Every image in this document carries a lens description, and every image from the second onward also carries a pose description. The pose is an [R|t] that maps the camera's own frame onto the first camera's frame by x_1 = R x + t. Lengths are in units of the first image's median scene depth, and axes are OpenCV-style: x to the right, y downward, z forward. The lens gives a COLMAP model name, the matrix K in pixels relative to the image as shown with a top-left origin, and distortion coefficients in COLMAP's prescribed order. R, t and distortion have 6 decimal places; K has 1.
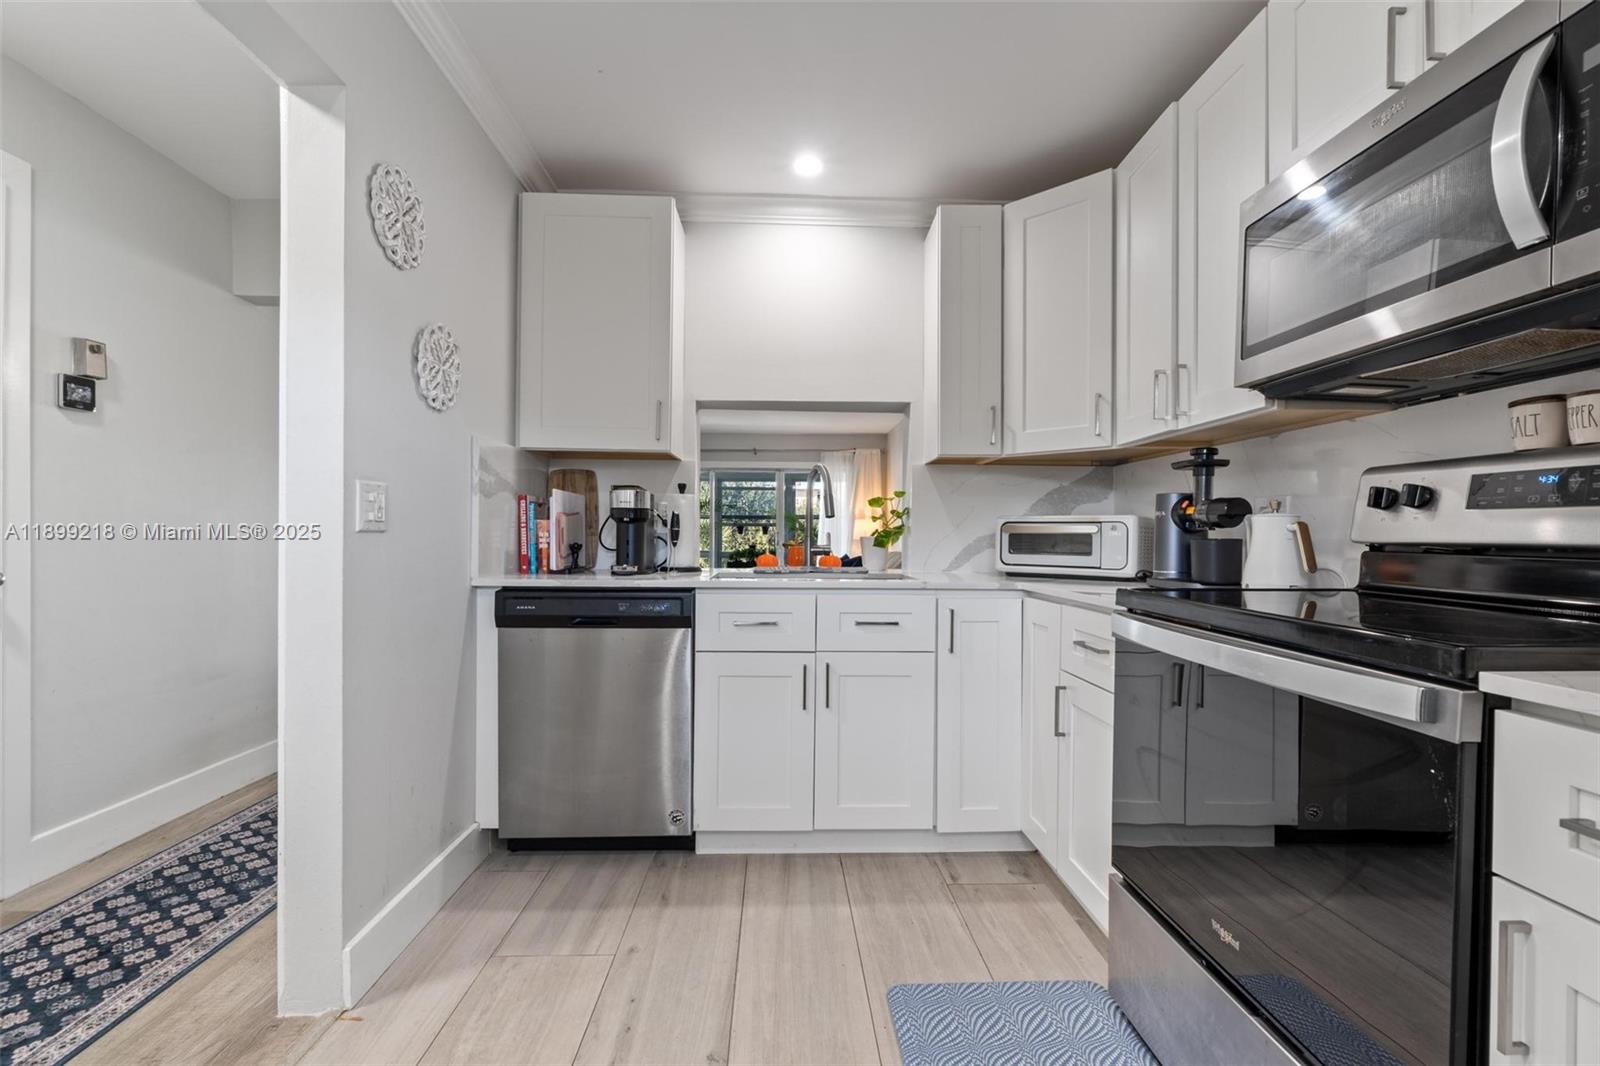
lens RADIAL K [[684.1, 0, 796.2], [0, 684.1, 542.7], [0, 0, 1]] dist [-0.000683, 0.000330]
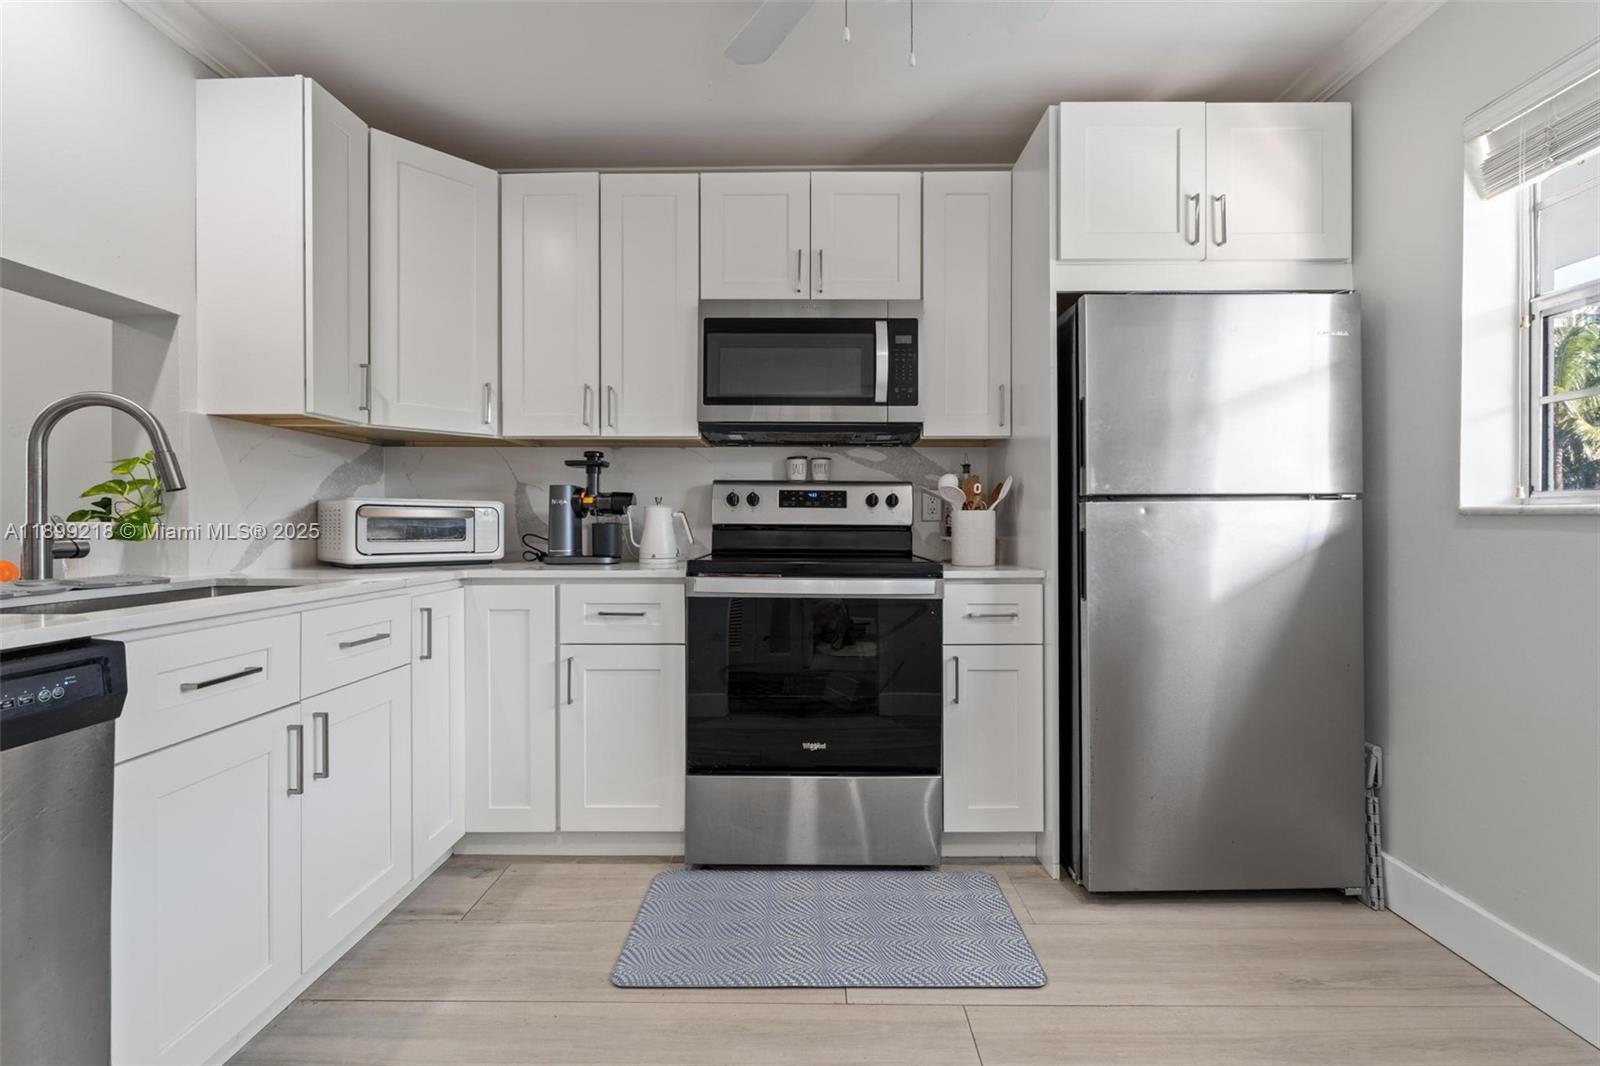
lens RADIAL K [[692.9, 0, 800.0], [0, 692.9, 533.0], [0, 0, 1]] dist [-0.002901, -0.000672]
pose [[0.041581, -0.019973, 0.998935, -0.669598], [0.010282, 0.999756, 0.019561, -0.008029], [-0.999082, 0.009457, 0.041776, 0.554775]]
